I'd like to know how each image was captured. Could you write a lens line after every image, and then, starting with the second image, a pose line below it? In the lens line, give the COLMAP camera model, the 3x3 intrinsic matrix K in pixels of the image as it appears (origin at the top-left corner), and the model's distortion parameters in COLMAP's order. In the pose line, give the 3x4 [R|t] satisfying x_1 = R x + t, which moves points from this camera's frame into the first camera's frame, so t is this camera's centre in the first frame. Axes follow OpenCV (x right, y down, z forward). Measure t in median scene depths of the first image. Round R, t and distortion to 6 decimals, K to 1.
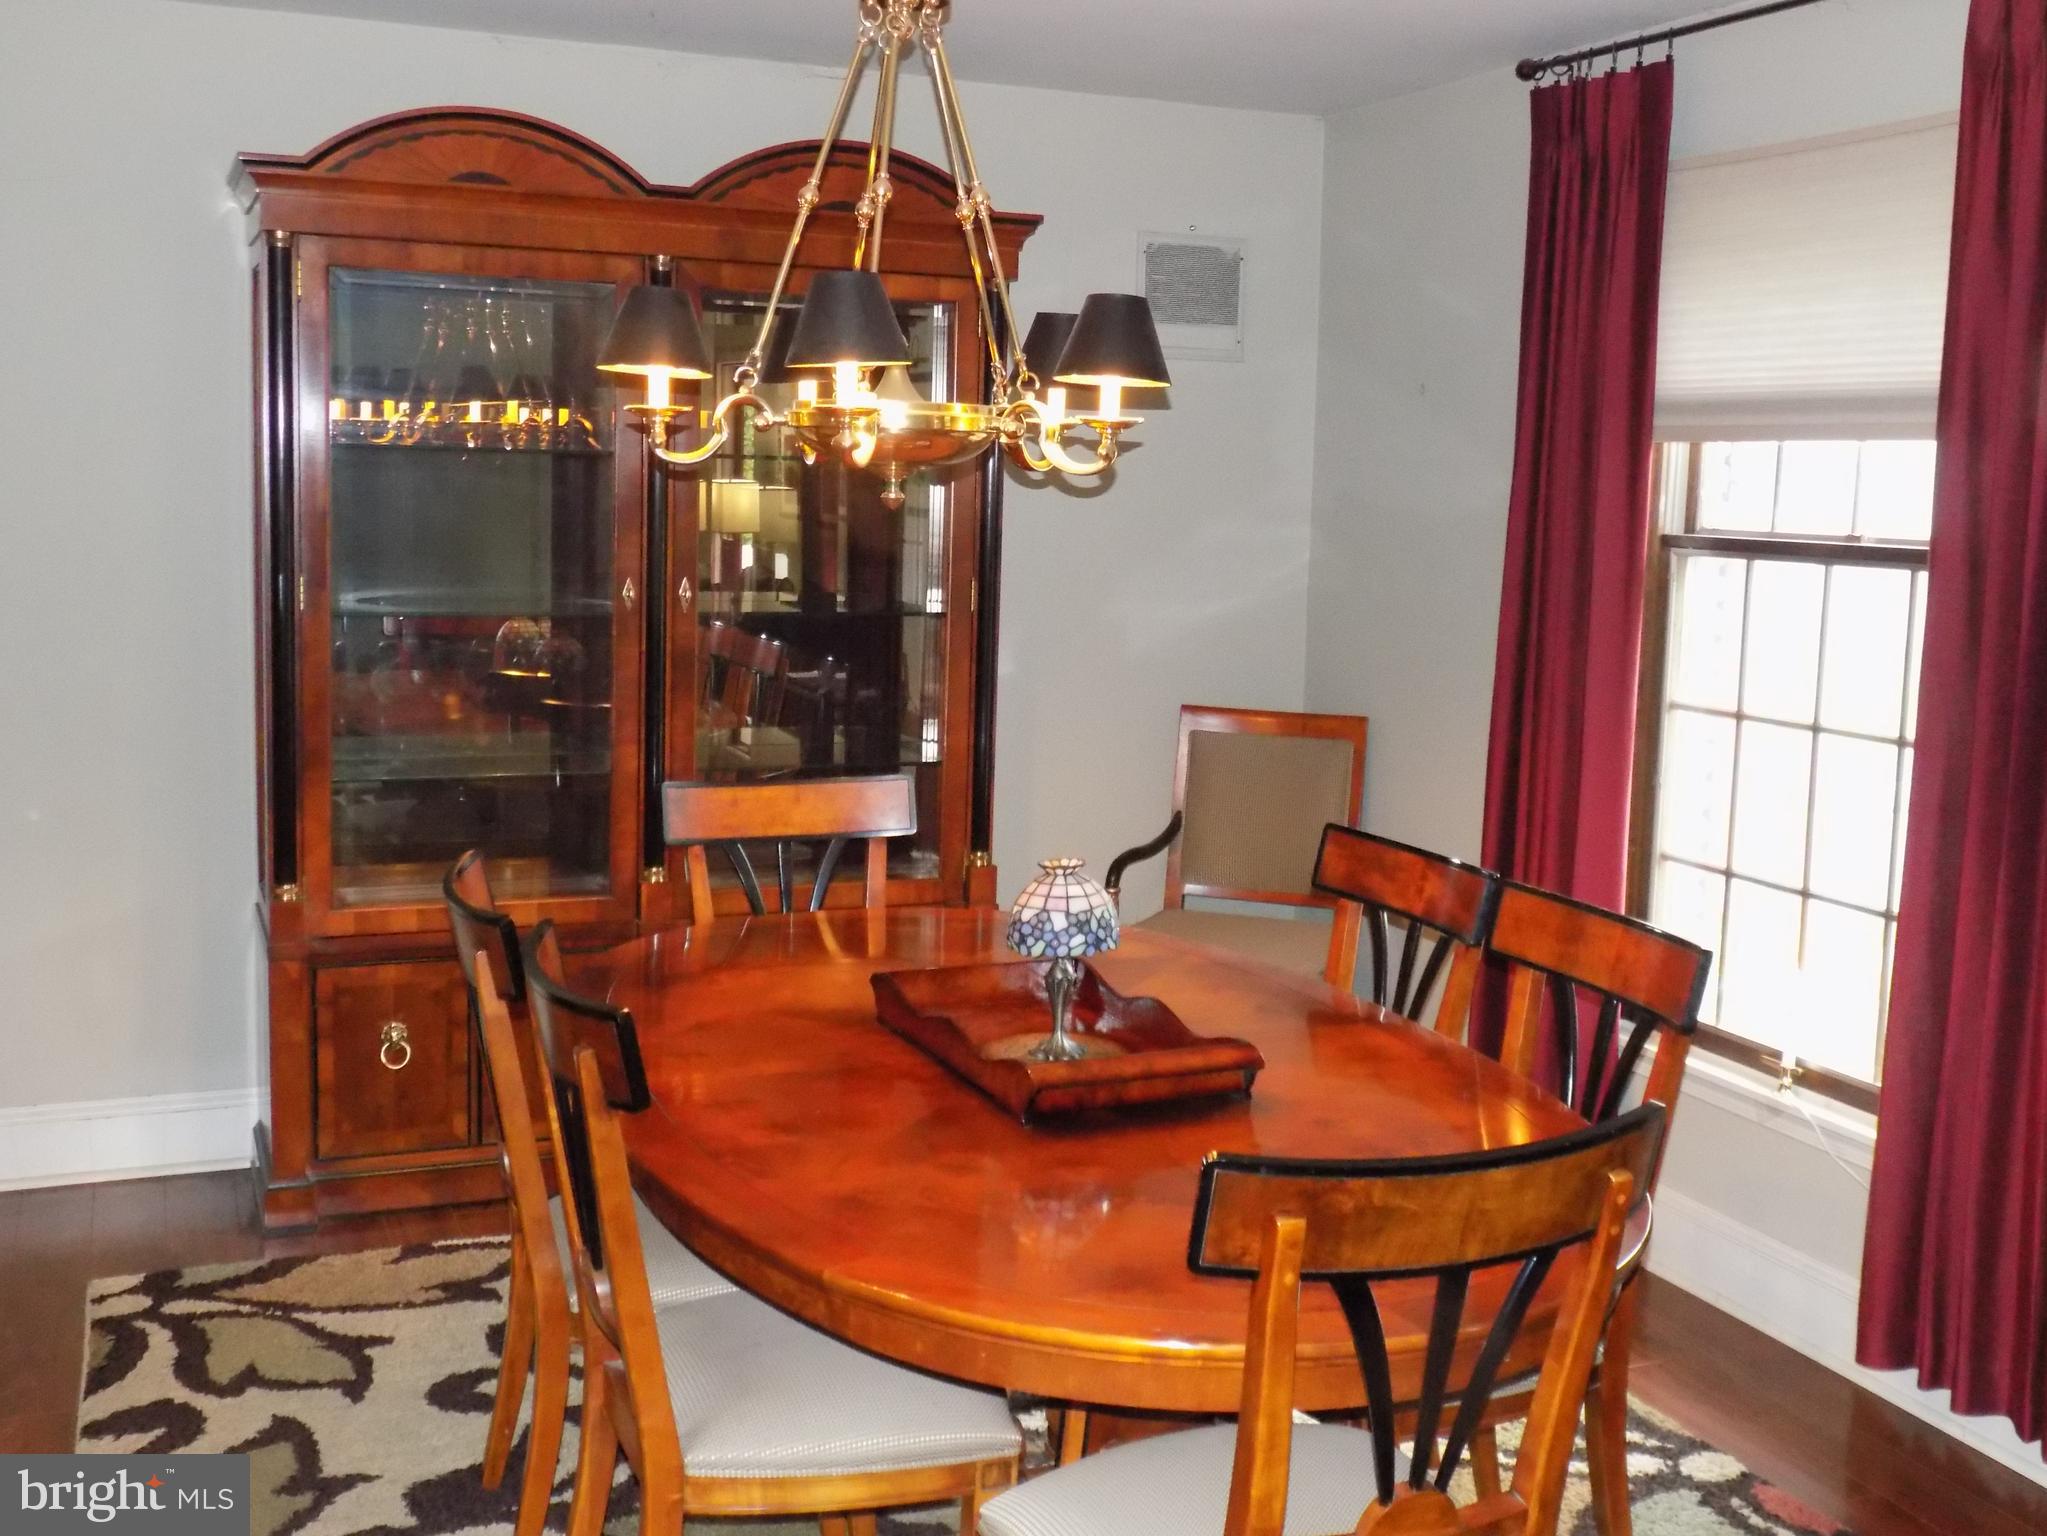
lens RADIAL K [[2111.2, 0, 1023.5], [0, 2111.2, 768.0], [0, 0, 1]] dist [-0.008136, -0.001132]
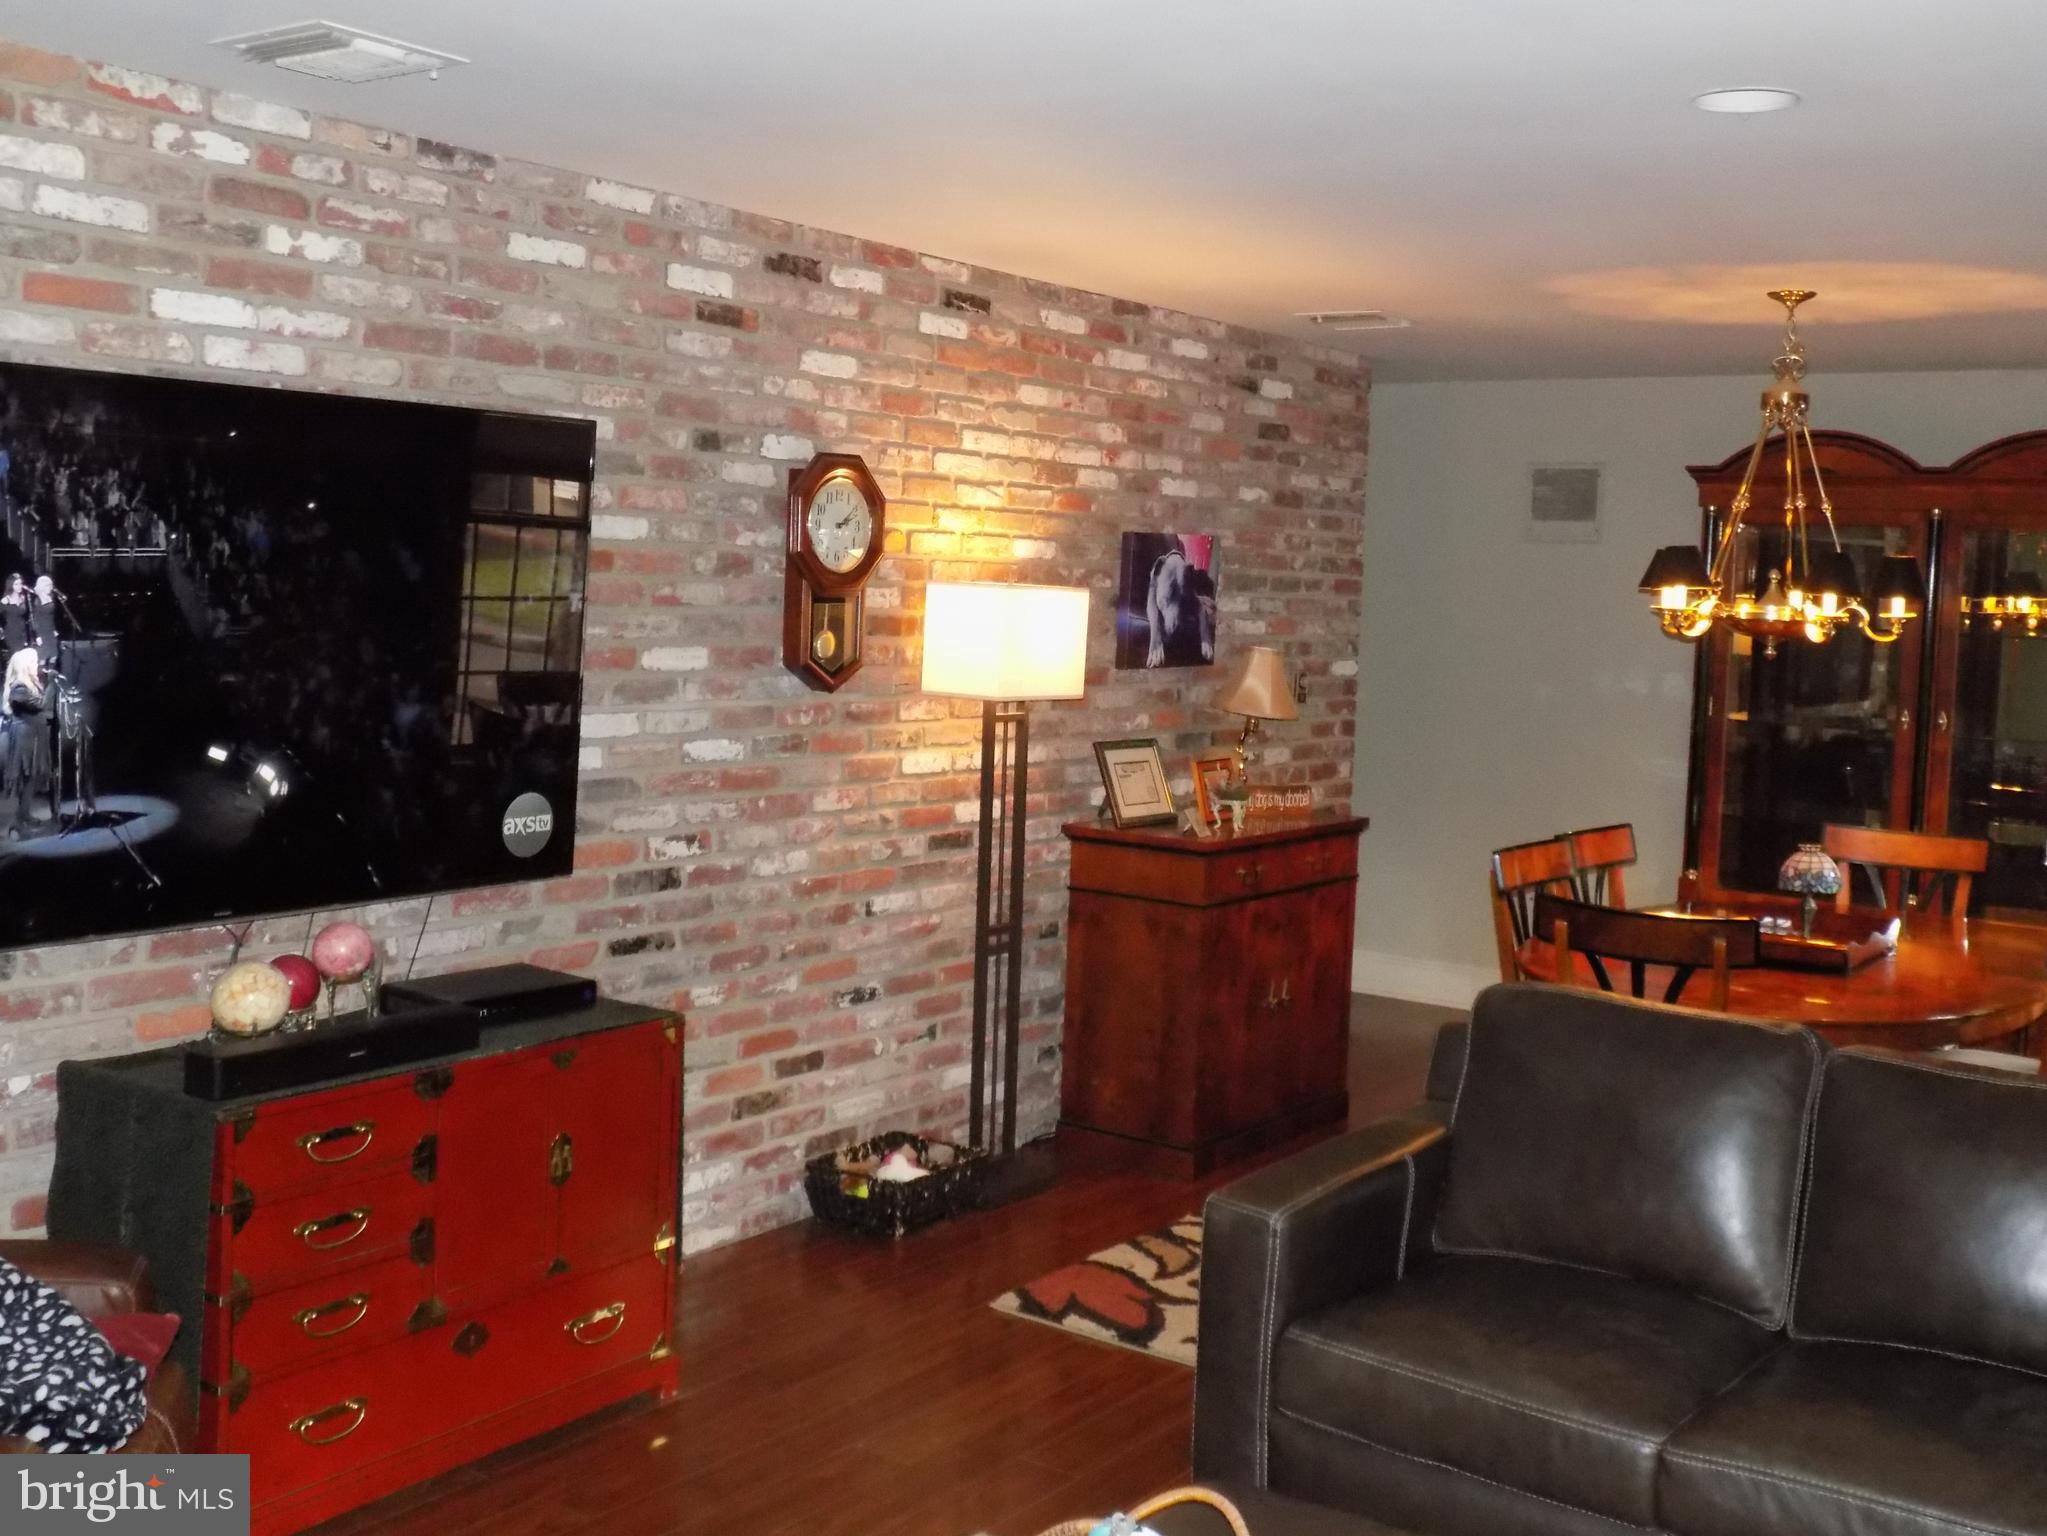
lens RADIAL K [[2111.2, 0, 1023.5], [0, 2111.2, 768.0], [0, 0, 1]] dist [-0.008136, -0.001132]
pose [[0.525633, 0.072490, -0.847617, 0.856344], [-0.140519, 0.990075, -0.002467, 0.054933], [0.839026, 0.120403, 0.530603, -0.418563]]
